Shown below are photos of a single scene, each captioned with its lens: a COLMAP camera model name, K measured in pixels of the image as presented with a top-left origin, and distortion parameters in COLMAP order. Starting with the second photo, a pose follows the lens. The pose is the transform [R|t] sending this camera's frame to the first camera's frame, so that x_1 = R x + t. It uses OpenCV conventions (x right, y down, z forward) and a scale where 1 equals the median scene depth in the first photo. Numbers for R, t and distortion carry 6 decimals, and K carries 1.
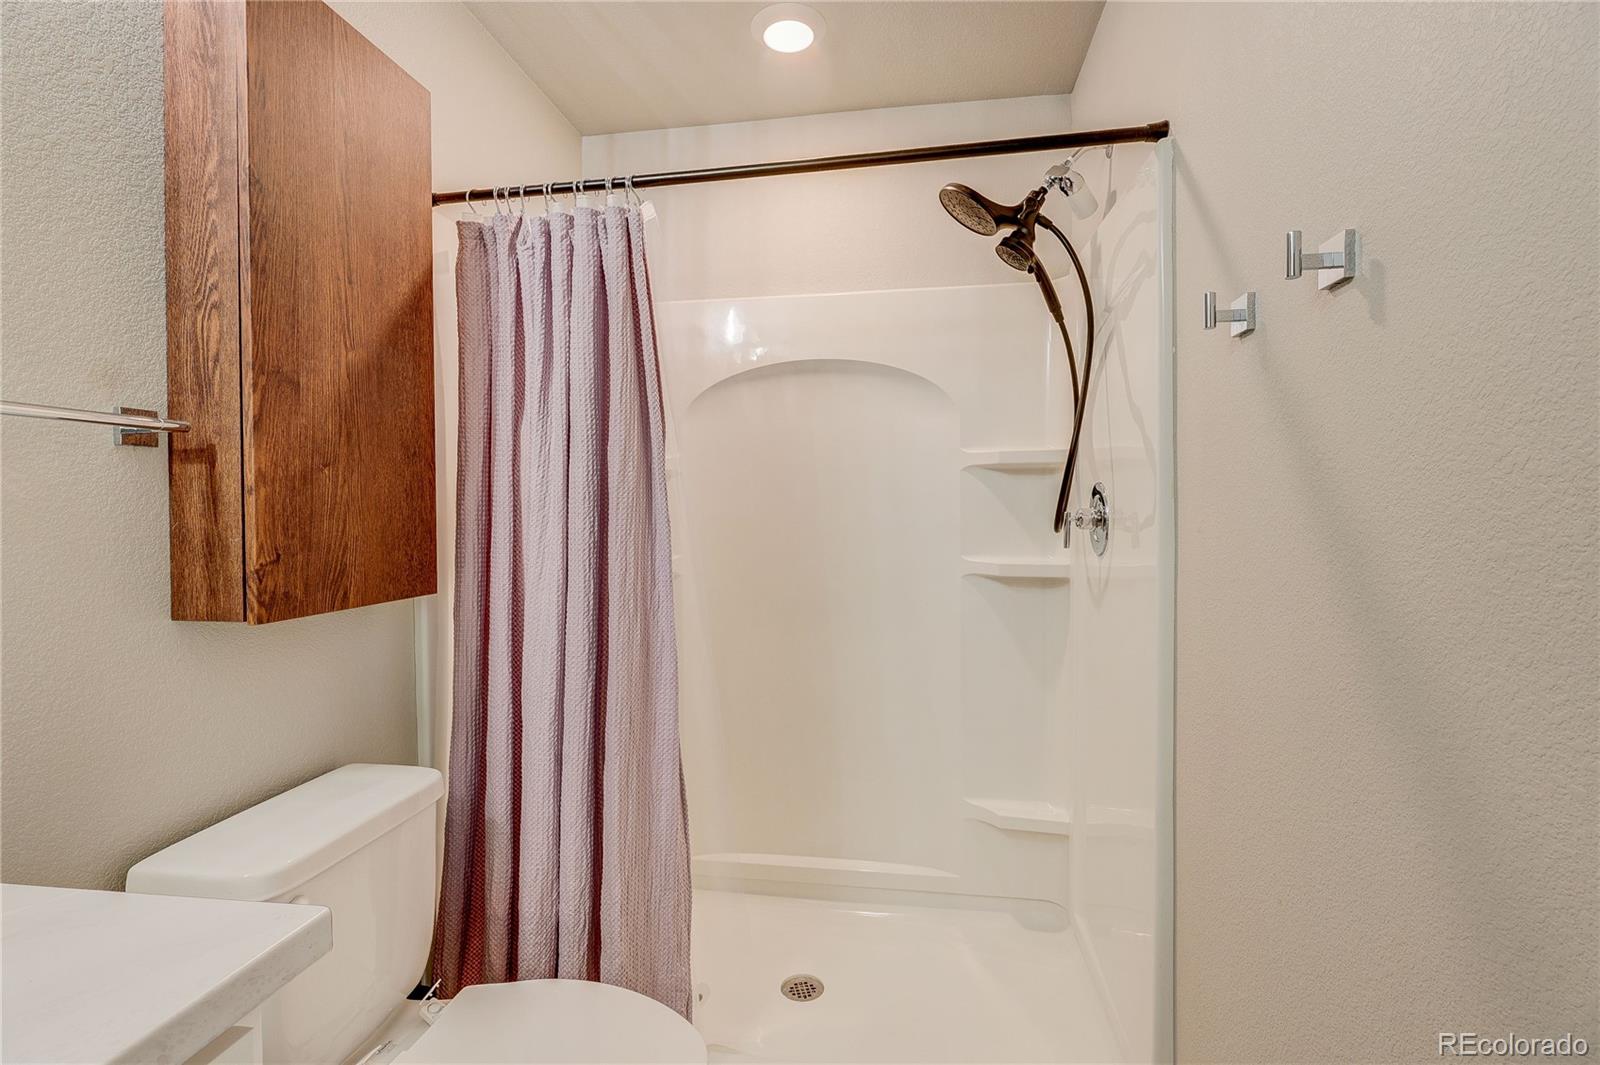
lens RADIAL K [[753.8, 0, 798.6], [0, 753.8, 540.9], [0, 0, 1]] dist [0.000155, 0.000098]
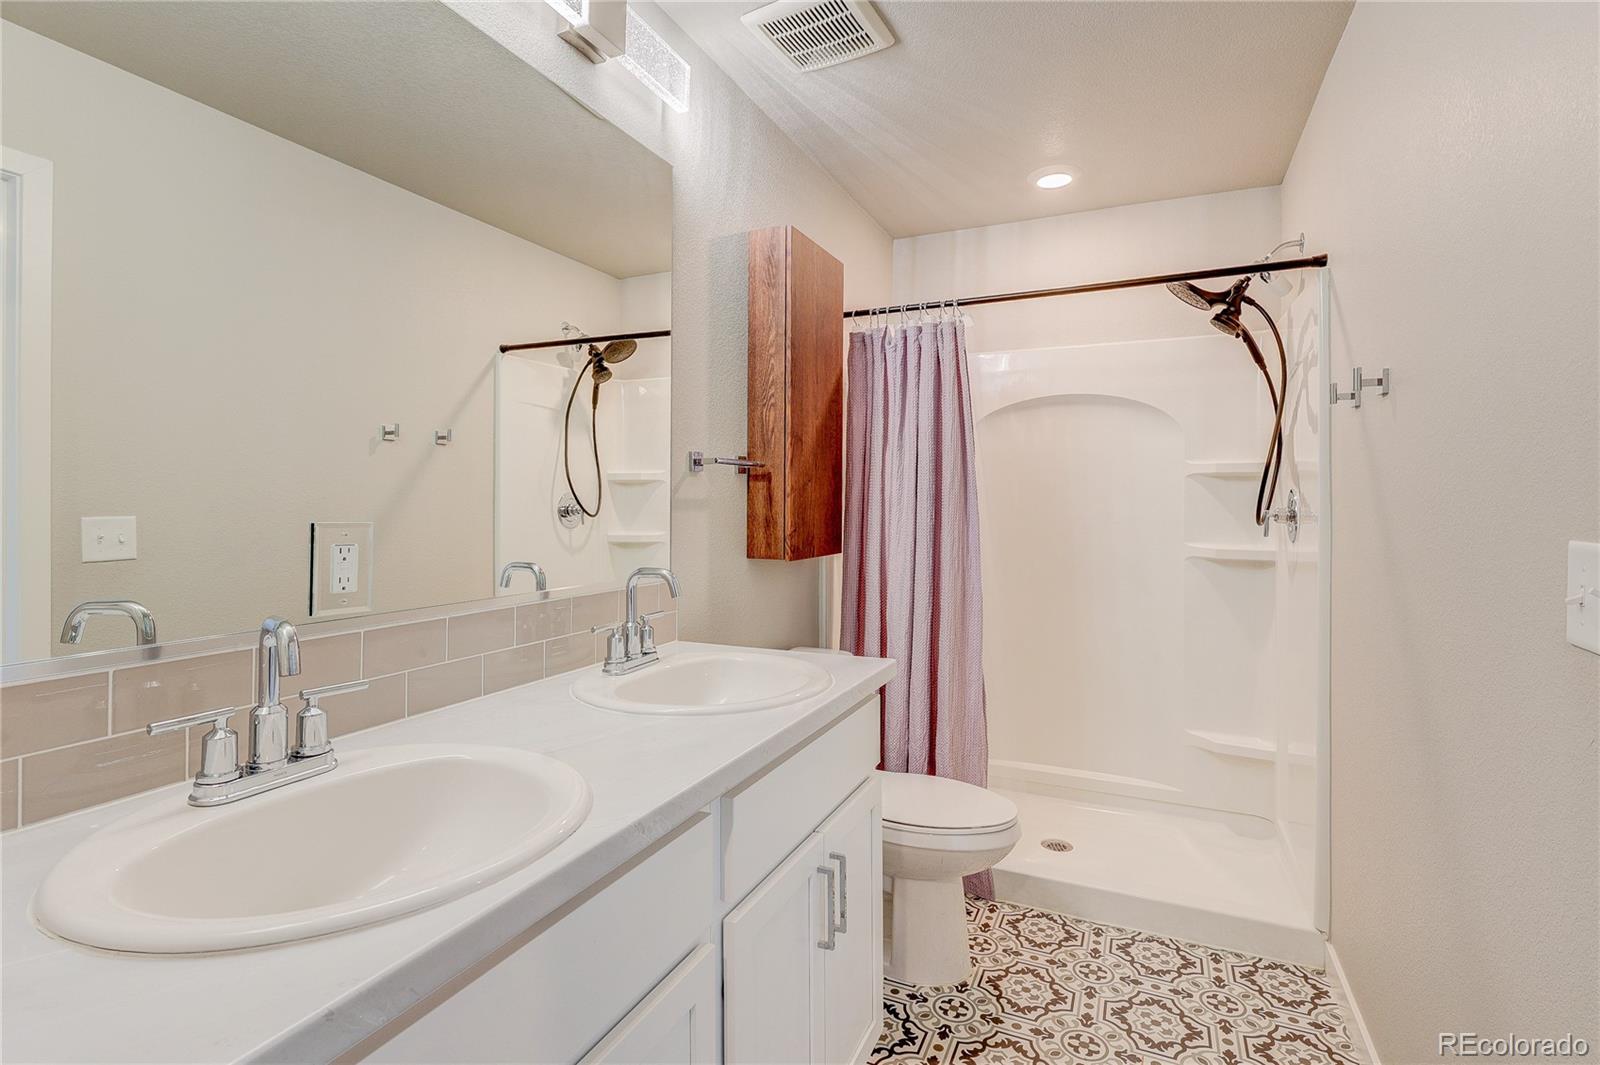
lens RADIAL K [[763.6, 0, 801.5], [0, 763.6, 506.4], [0, 0, 1]] dist [-0.002606, -0.000099]
pose [[0.961107, 0.012547, -0.275892, -0.085350], [-0.021506, 0.999334, -0.029473, 0.015990], [0.275339, 0.034260, 0.960737, -0.659407]]
